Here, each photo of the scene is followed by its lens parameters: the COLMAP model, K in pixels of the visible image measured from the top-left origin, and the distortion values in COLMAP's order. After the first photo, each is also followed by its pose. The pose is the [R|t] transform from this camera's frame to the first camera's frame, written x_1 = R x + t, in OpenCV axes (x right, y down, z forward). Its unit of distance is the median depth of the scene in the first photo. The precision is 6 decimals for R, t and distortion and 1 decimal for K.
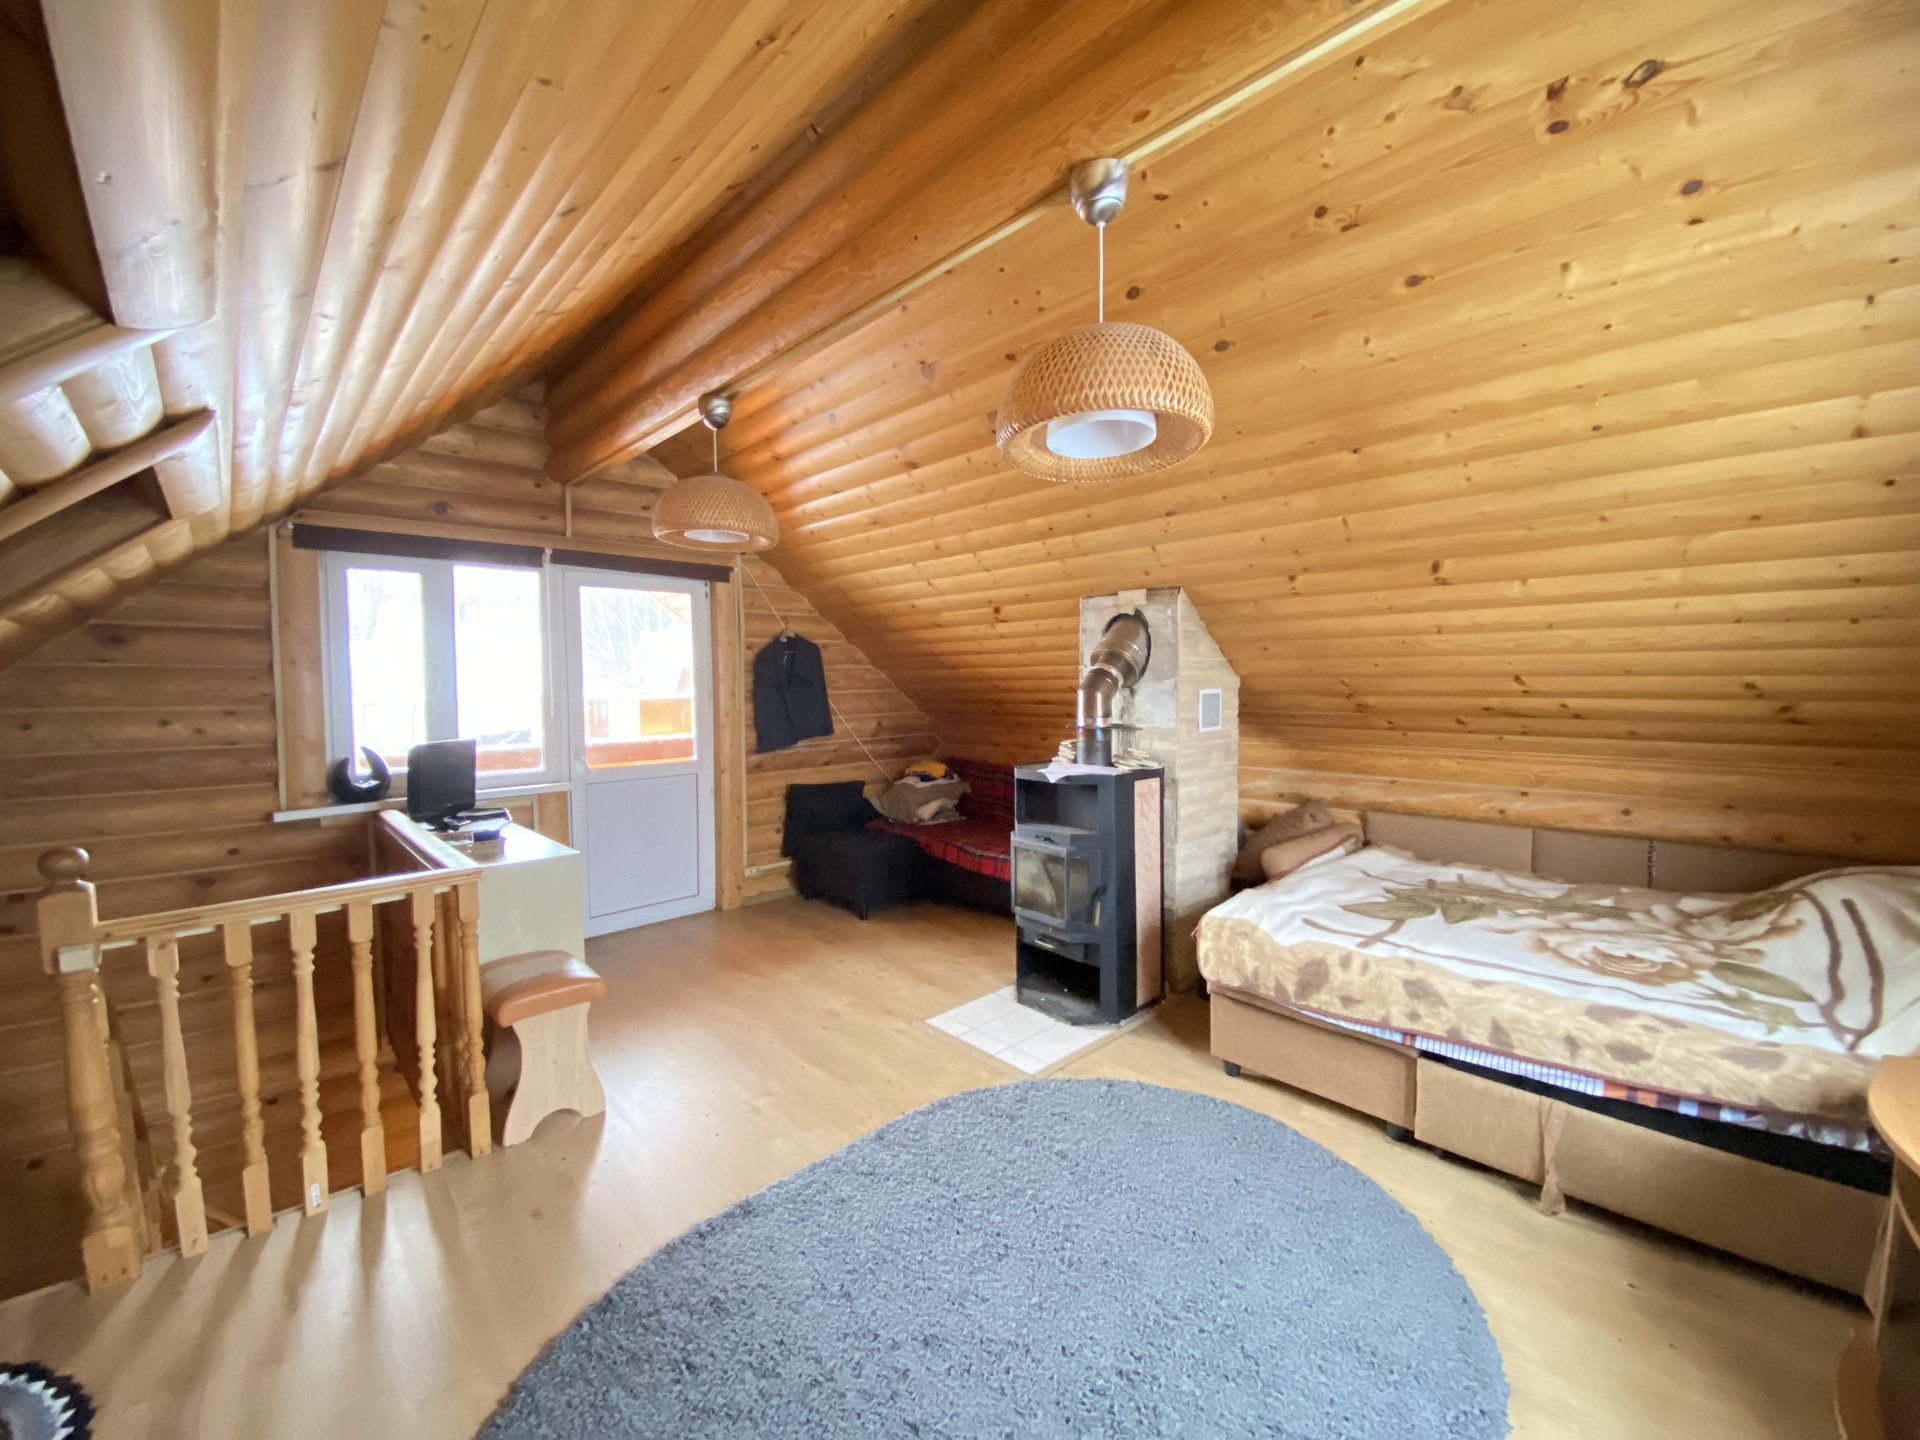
lens RADIAL K [[779.5, 0, 965.5], [0, 779.5, 717.6], [0, 0, 1]] dist [-0.020822, -0.001618]
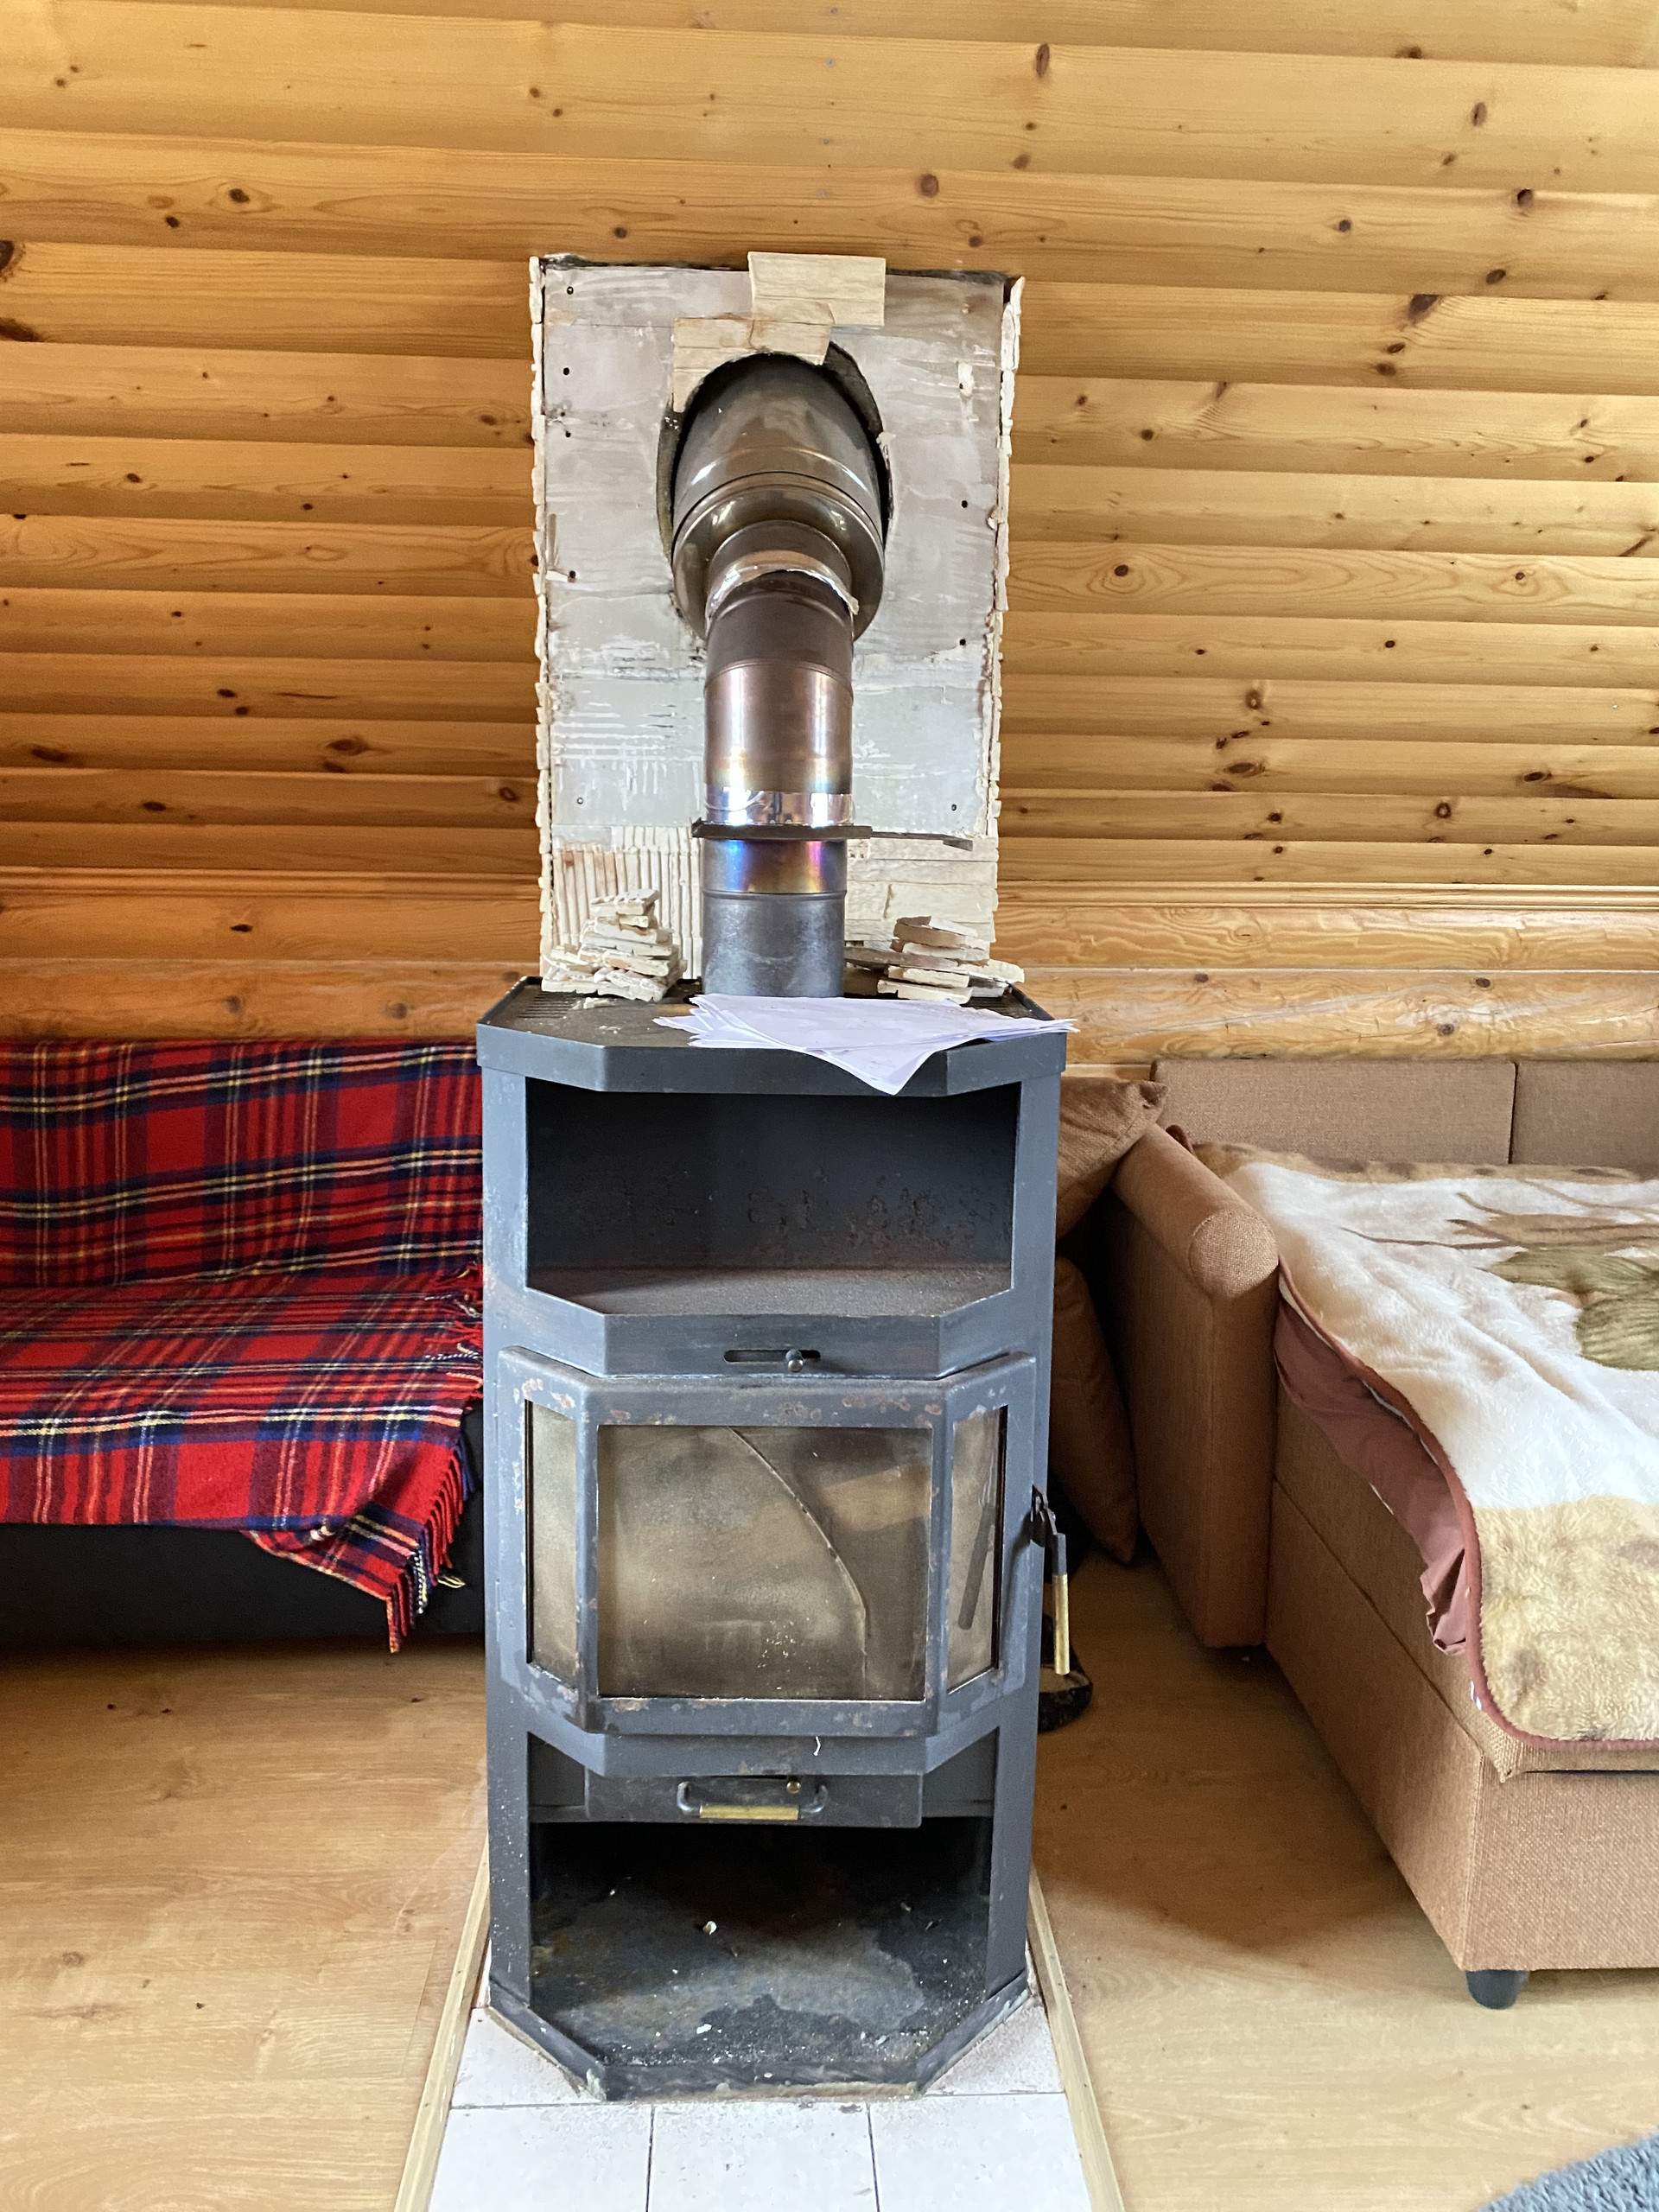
lens RADIAL K [[1678.9, 0, 830.1], [0, 1678.9, 1107.1], [0, 0, 1]] dist [0.000415, -0.002006]
pose [[0.642763, -0.131465, 0.754701, -0.207703], [0.015362, 0.987179, 0.158878, 0.012560], [-0.765911, -0.090527, 0.636541, 0.644896]]
